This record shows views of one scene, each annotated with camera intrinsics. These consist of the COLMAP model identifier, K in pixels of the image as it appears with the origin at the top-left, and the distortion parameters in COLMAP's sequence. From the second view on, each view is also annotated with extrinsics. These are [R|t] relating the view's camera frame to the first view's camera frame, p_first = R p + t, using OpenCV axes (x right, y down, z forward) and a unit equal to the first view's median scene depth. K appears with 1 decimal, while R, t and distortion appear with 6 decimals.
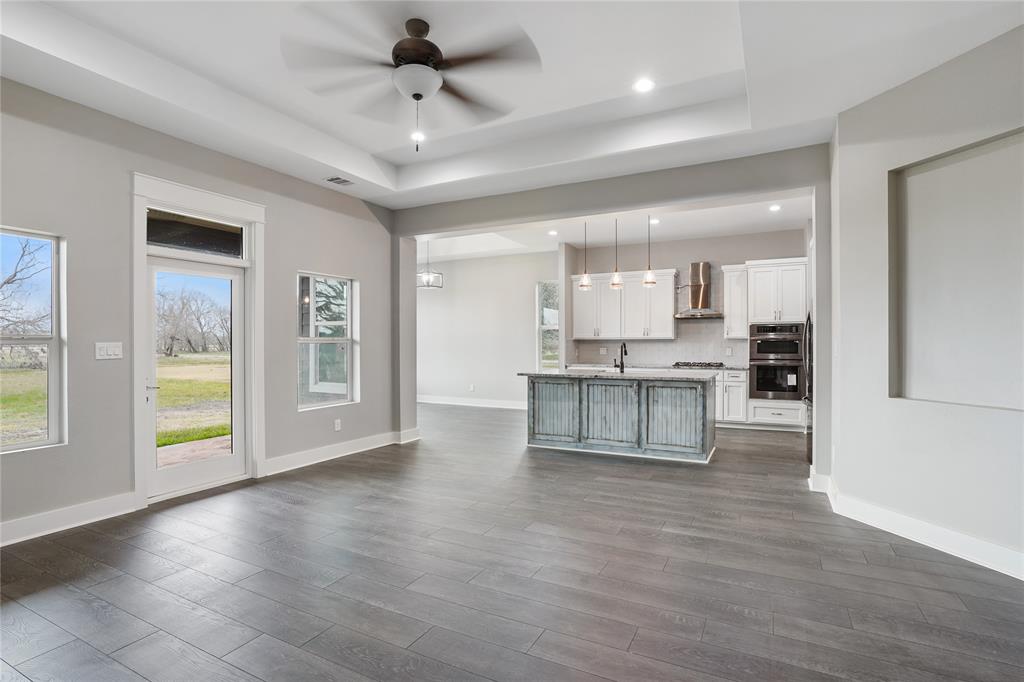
lens RADIAL K [[486.6, 0, 518.4], [0, 486.6, 349.0], [0, 0, 1]] dist [-0.049488, 0.023976]
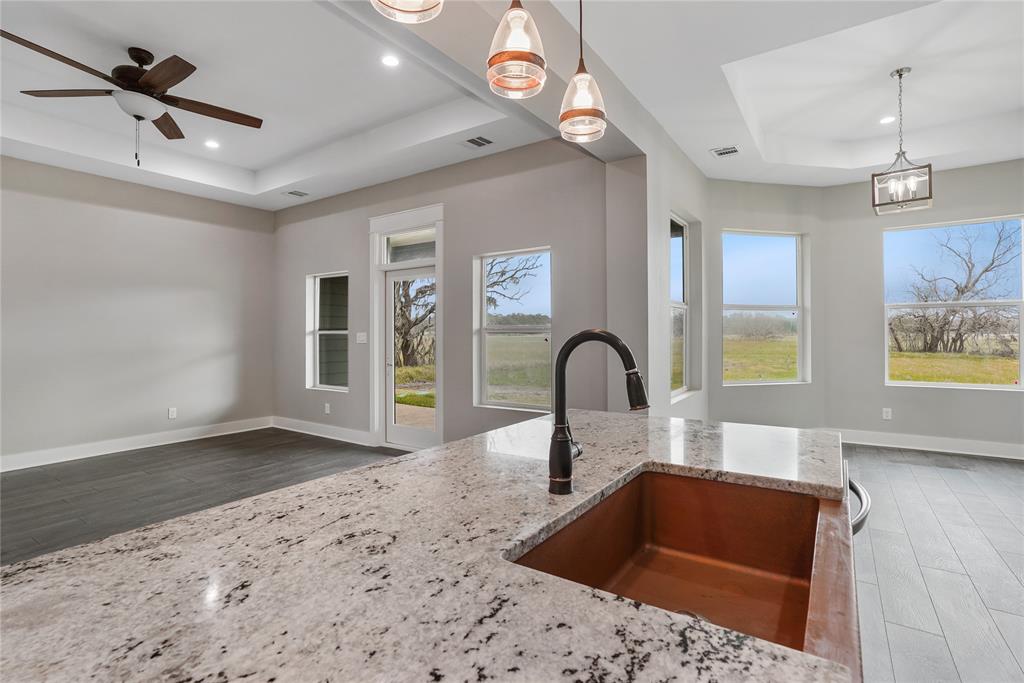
lens RADIAL K [[486.6, 0, 519.6], [0, 486.6, 331.0], [0, 0, 1]] dist [-0.049488, 0.023976]
pose [[-0.103174, -0.001118, -0.994663, 0.401175], [-0.009100, 0.999959, -0.000180, -0.014136], [0.994622, 0.009033, -0.103180, 0.993173]]
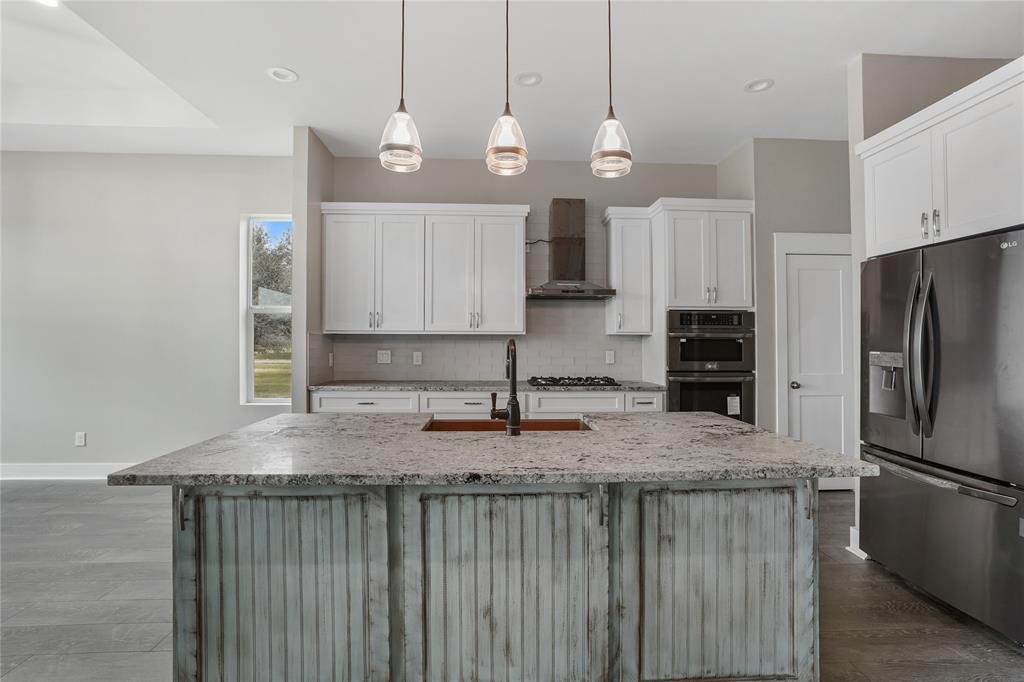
lens RADIAL K [[486.6, 0, 511.7], [0, 486.6, 340.2], [0, 0, 1]] dist [-0.049488, 0.023976]
pose [[0.865451, 0.006302, 0.500954, 0.048235], [0.000576, 0.999908, -0.013573, -0.009063], [-0.500994, 0.012036, 0.865367, 0.713883]]
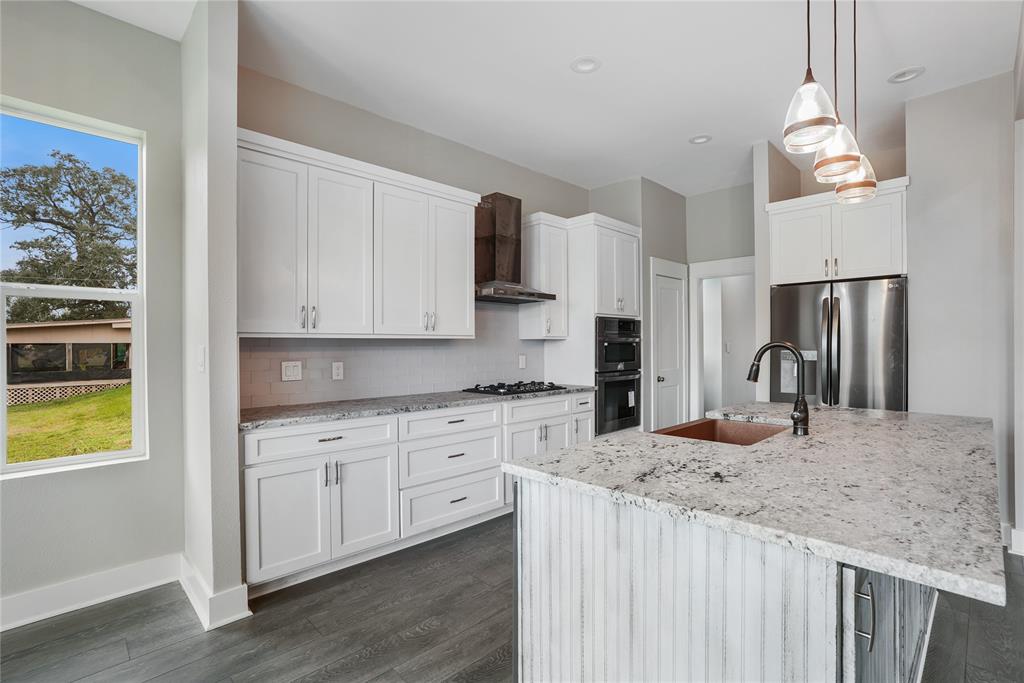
lens RADIAL K [[486.6, 0, 514.9], [0, 486.6, 337.8], [0, 0, 1]] dist [-0.049488, 0.023976]
pose [[0.319608, 0.015075, 0.947430, -0.162972], [0.017321, 0.999613, -0.021749, -0.013683], [-0.947392, 0.023362, 0.319223, 1.066361]]
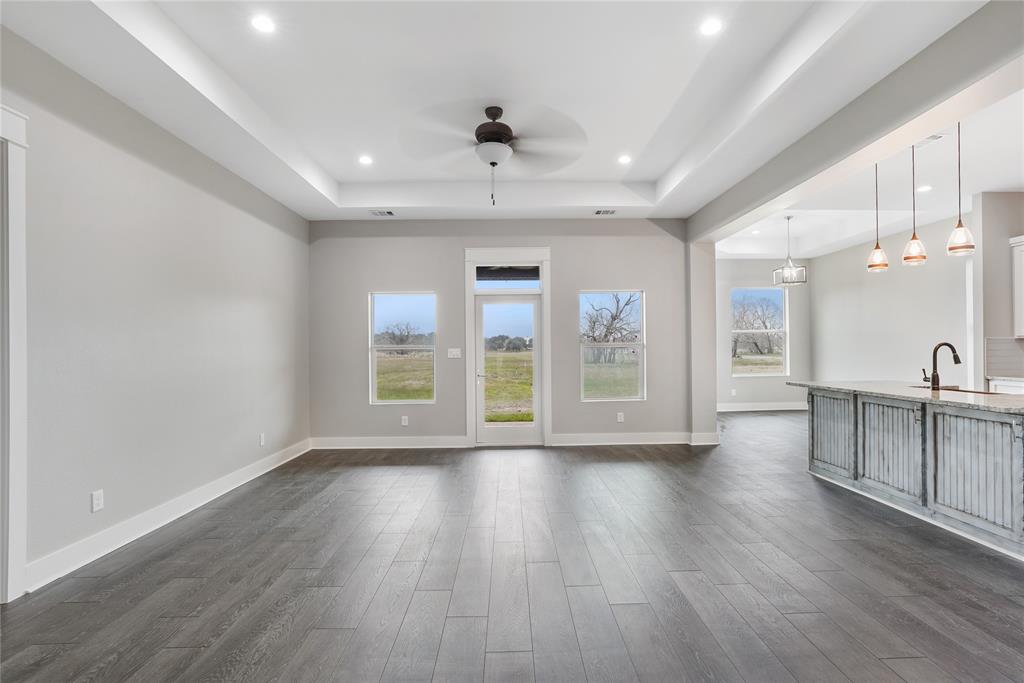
lens RADIAL K [[486.6, 0, 531.5], [0, 486.6, 346.9], [0, 0, 1]] dist [-0.049488, 0.023976]
pose [[0.497665, -0.005941, -0.867349, 0.494290], [-0.001055, 0.999972, -0.007455, -0.003728], [0.867369, 0.004625, 0.497644, 0.208746]]
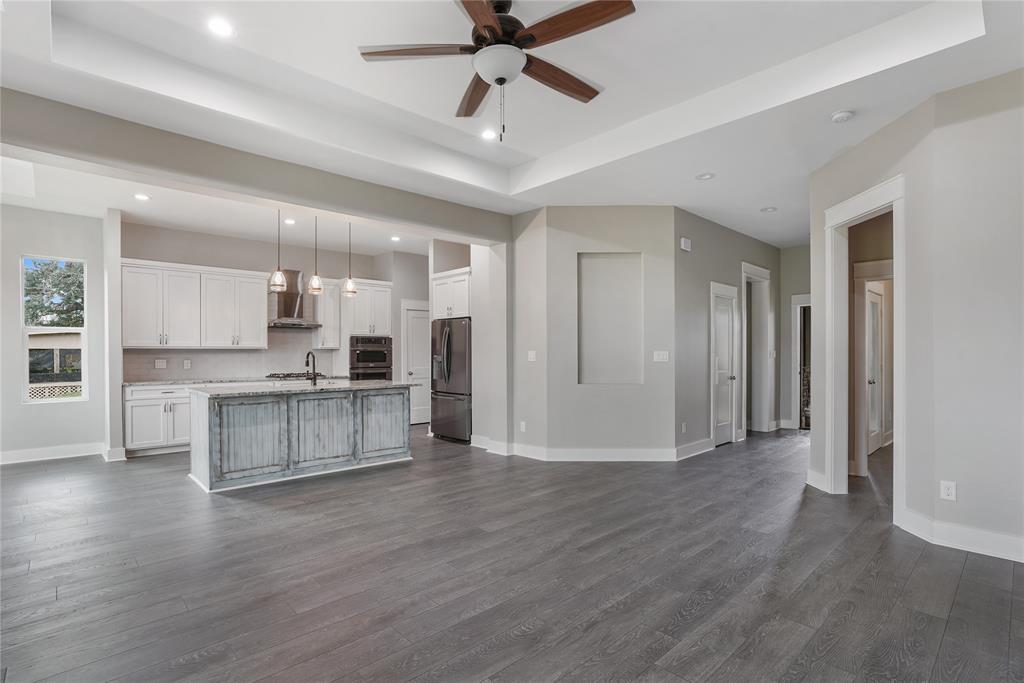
lens RADIAL K [[504.8, 0, 508.3], [0, 504.8, 352.2], [0, 0, 1]] dist [-0.002448, 0.000875]
pose [[0.343187, 0.002987, 0.939262, -0.551550], [0.012132, 0.999897, -0.007613, -0.001143], [-0.939189, 0.014007, 0.343115, 0.326008]]
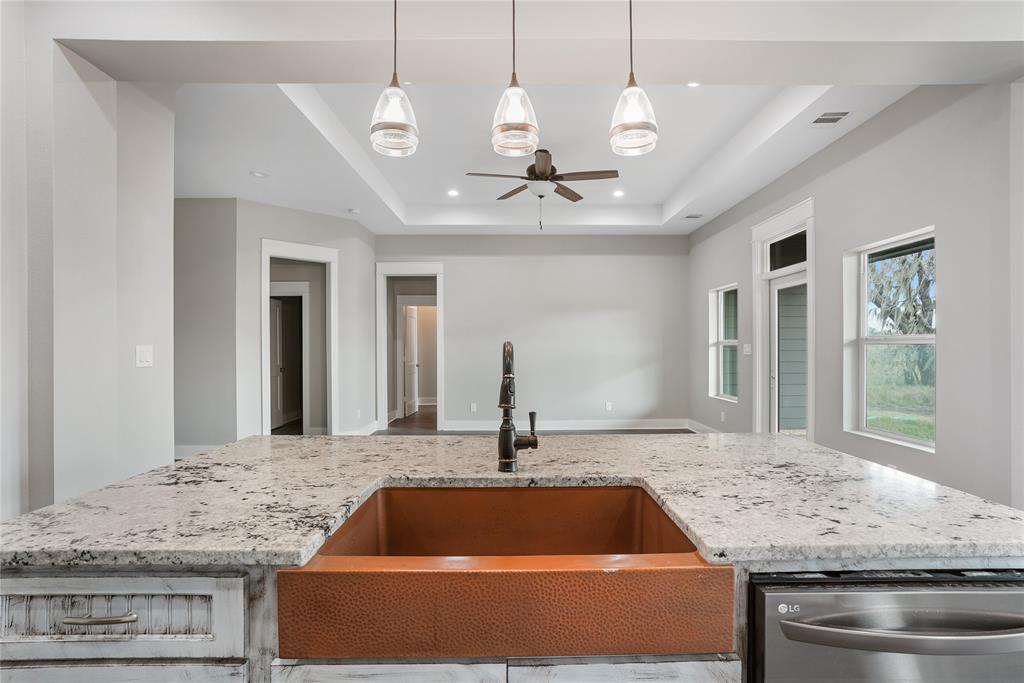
lens RADIAL K [[486.6, 0, 525.1], [0, 486.6, 348.7], [0, 0, 1]] dist [-0.049488, 0.023976]
pose [[-0.877349, 0.008193, -0.479782, 0.318464], [-0.000037, 0.999853, 0.017142, -0.015364], [0.479852, 0.015057, -0.877220, 1.200729]]
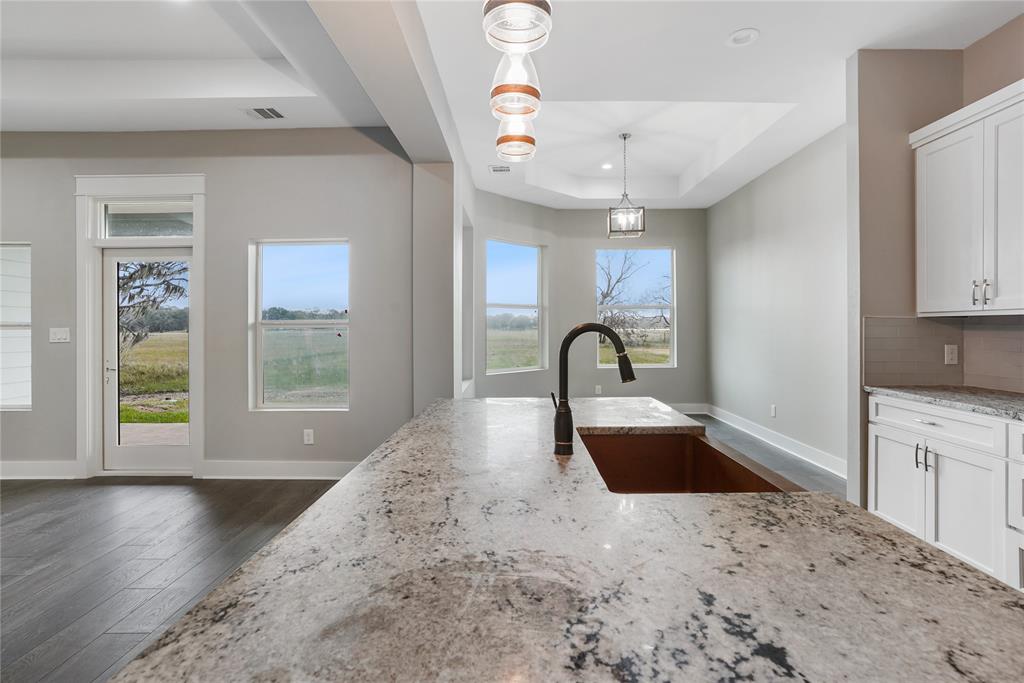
lens RADIAL K [[486.6, 0, 520.2], [0, 486.6, 332.5], [0, 0, 1]] dist [-0.049488, 0.023976]
pose [[0.462381, 0.009795, -0.886627, 0.410273], [-0.008297, 0.999943, 0.006720, -0.011718], [0.886643, 0.004250, 0.462436, 0.863090]]
